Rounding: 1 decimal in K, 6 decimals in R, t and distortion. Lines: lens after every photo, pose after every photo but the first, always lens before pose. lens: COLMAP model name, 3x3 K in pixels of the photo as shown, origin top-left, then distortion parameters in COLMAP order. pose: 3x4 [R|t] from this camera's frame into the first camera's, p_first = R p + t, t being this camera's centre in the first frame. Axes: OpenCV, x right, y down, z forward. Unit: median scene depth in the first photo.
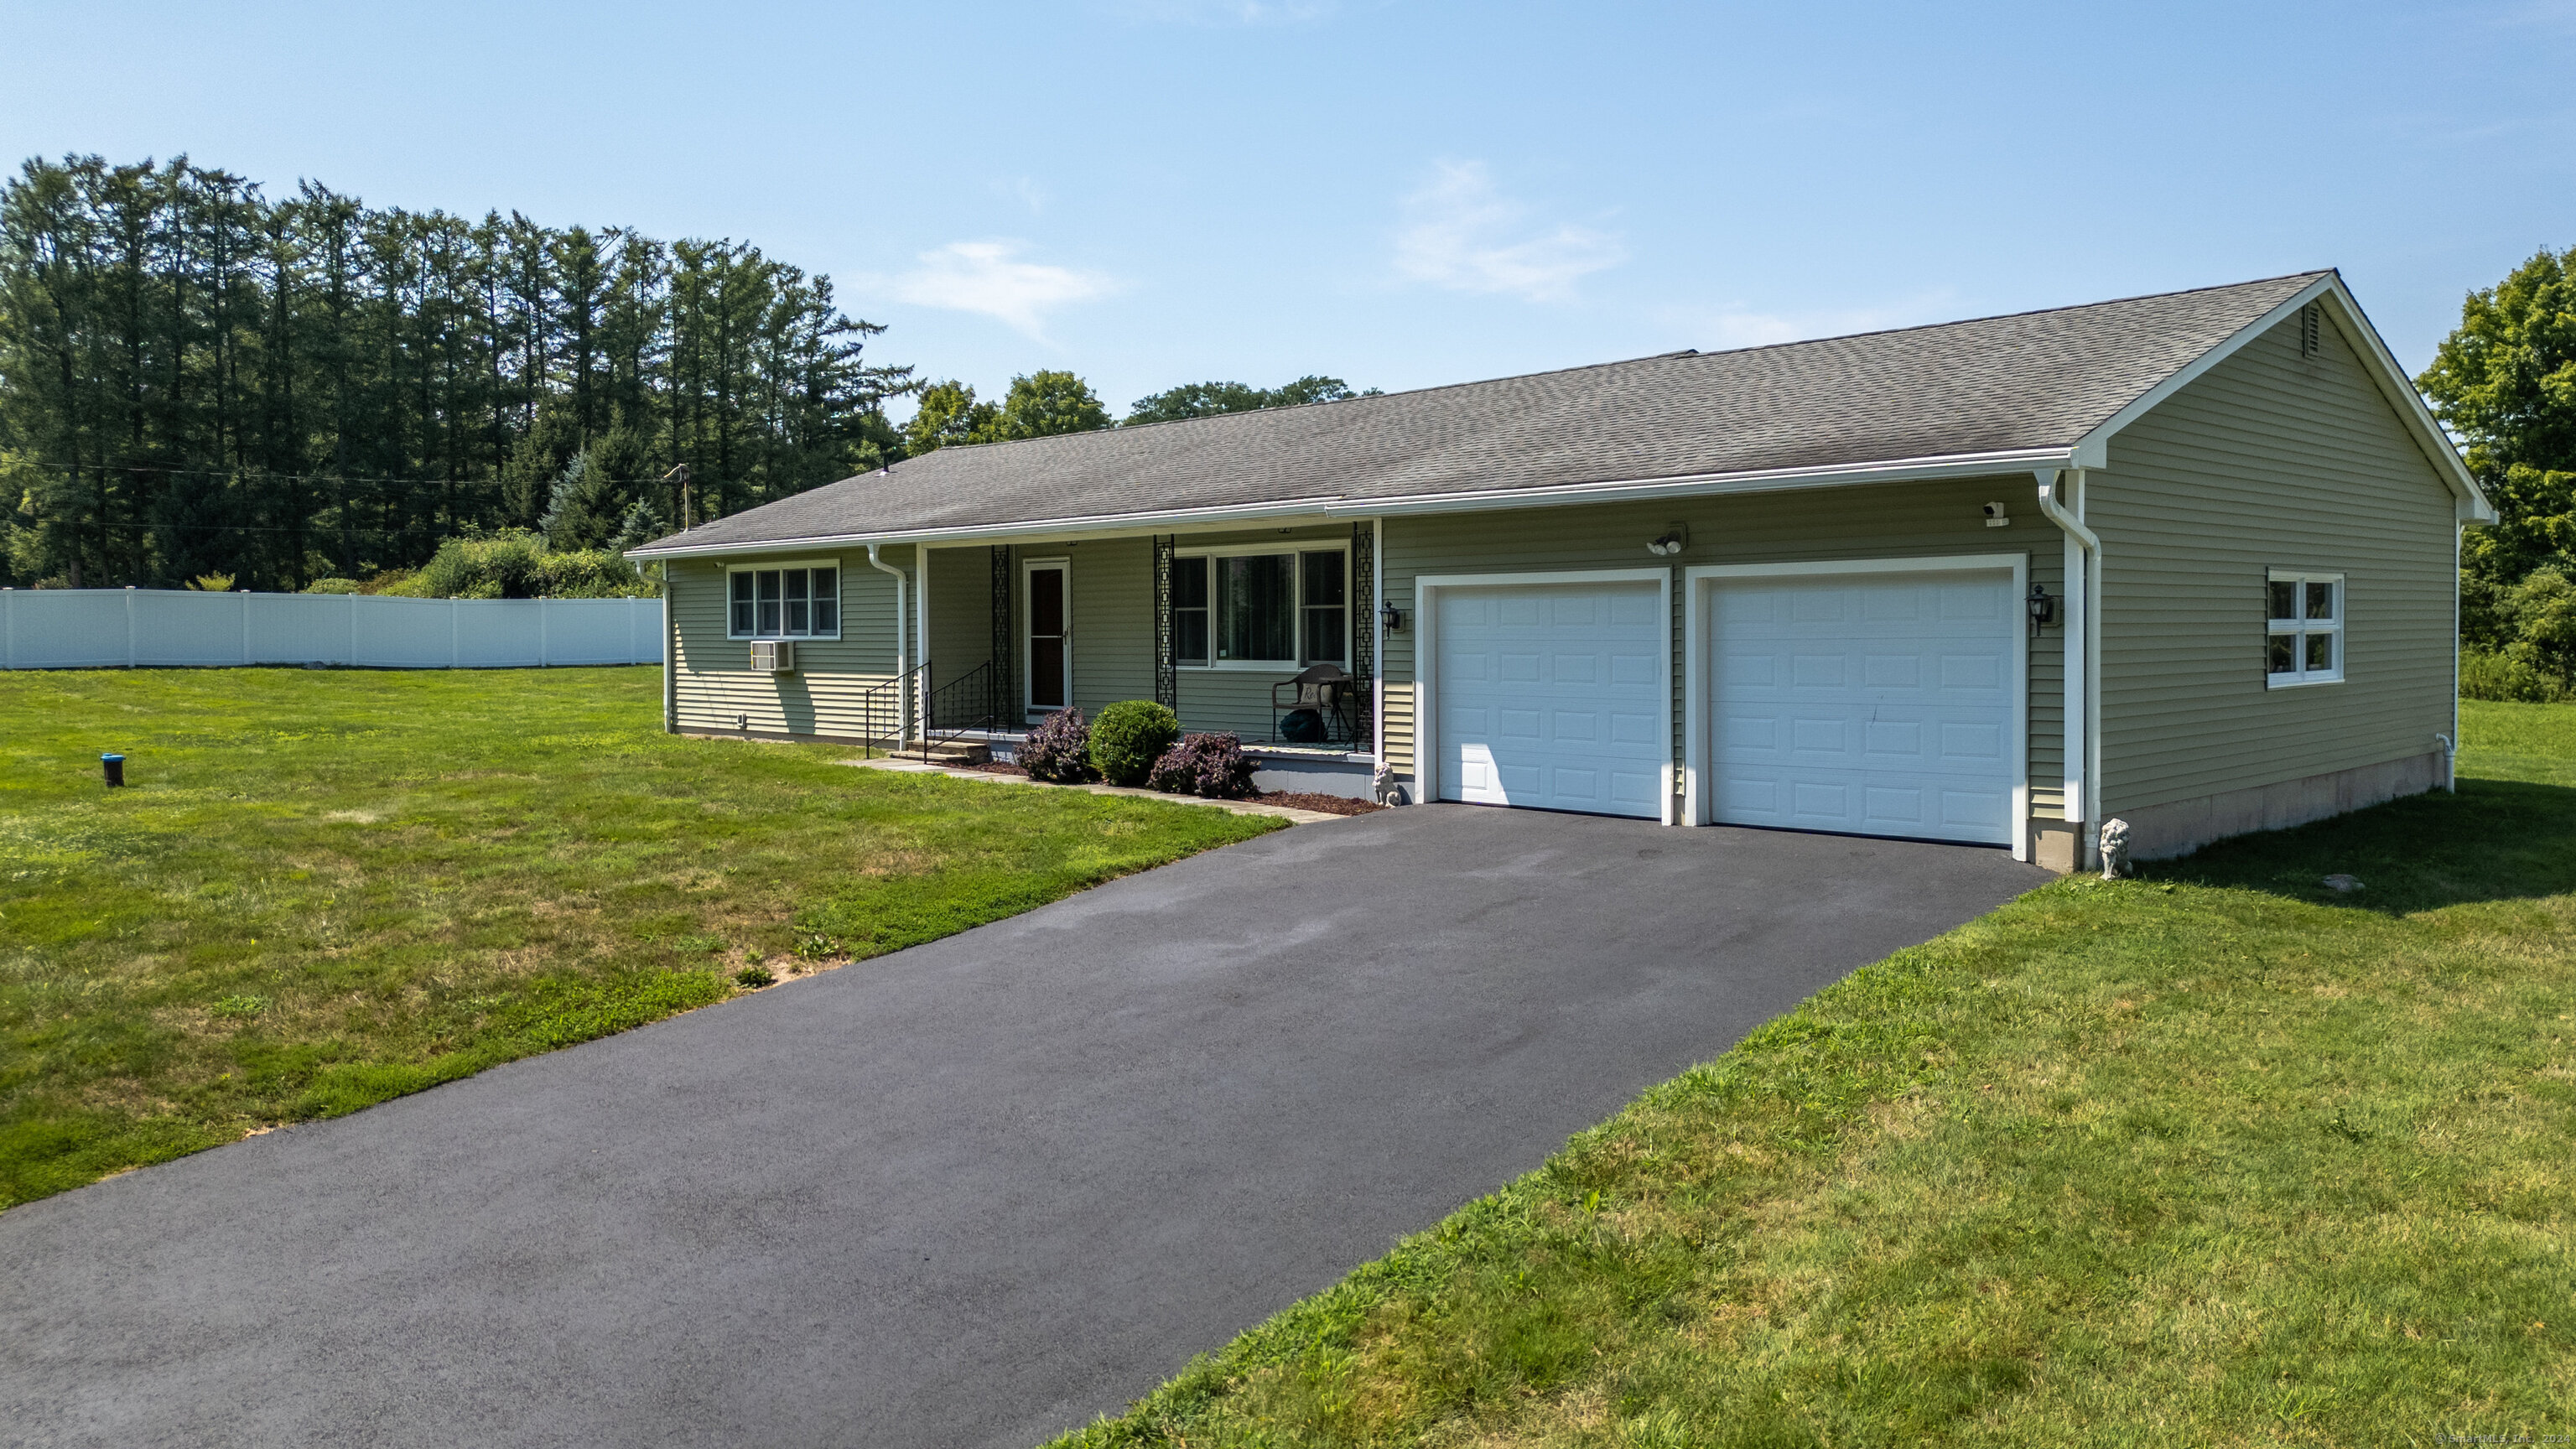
lens RADIAL K [[1881.0, 0, 1285.9], [0, 1881.0, 685.6], [0, 0, 1]] dist [0.077552, -0.000951]
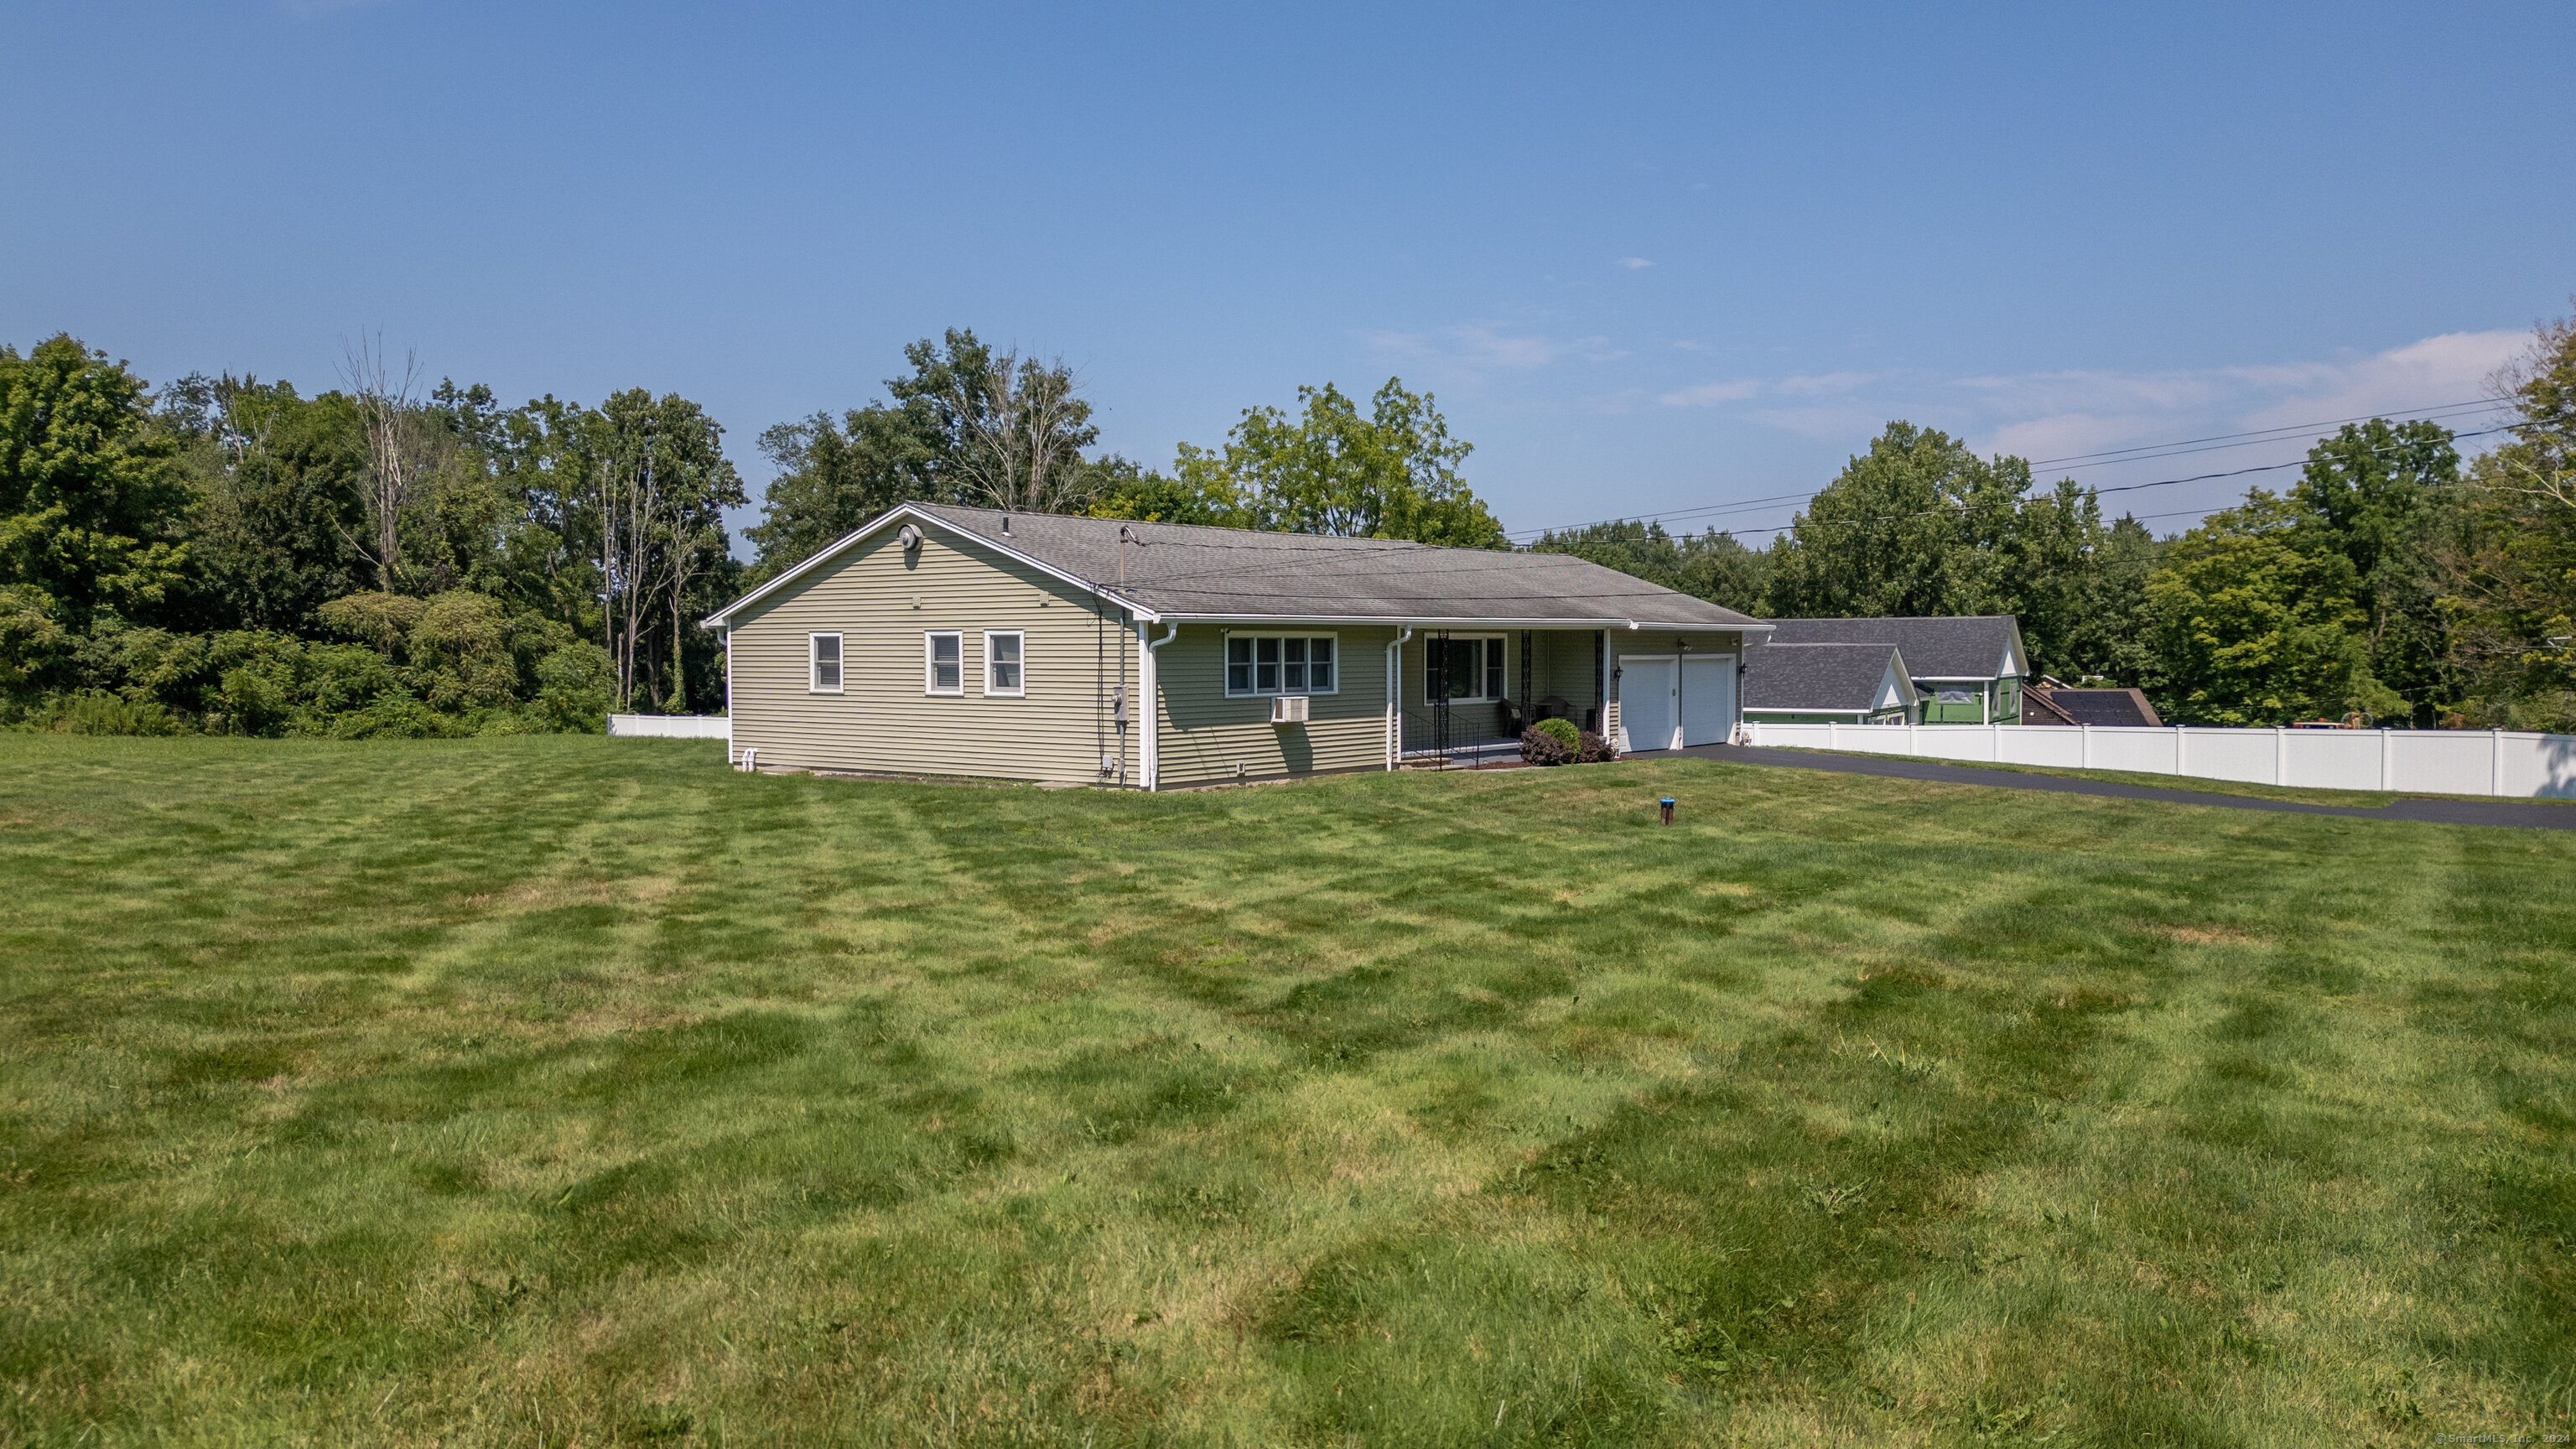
lens RADIAL K [[1881.0, 0, 1285.9], [0, 1881.0, 685.6], [0, 0, 1]] dist [0.077552, -0.000951]
pose [[-0.104155, -0.000984, 0.994561, -1.609233], [0.054172, 0.998509, 0.006661, -0.042199], [-0.993085, 0.054571, -0.103947, 1.232904]]
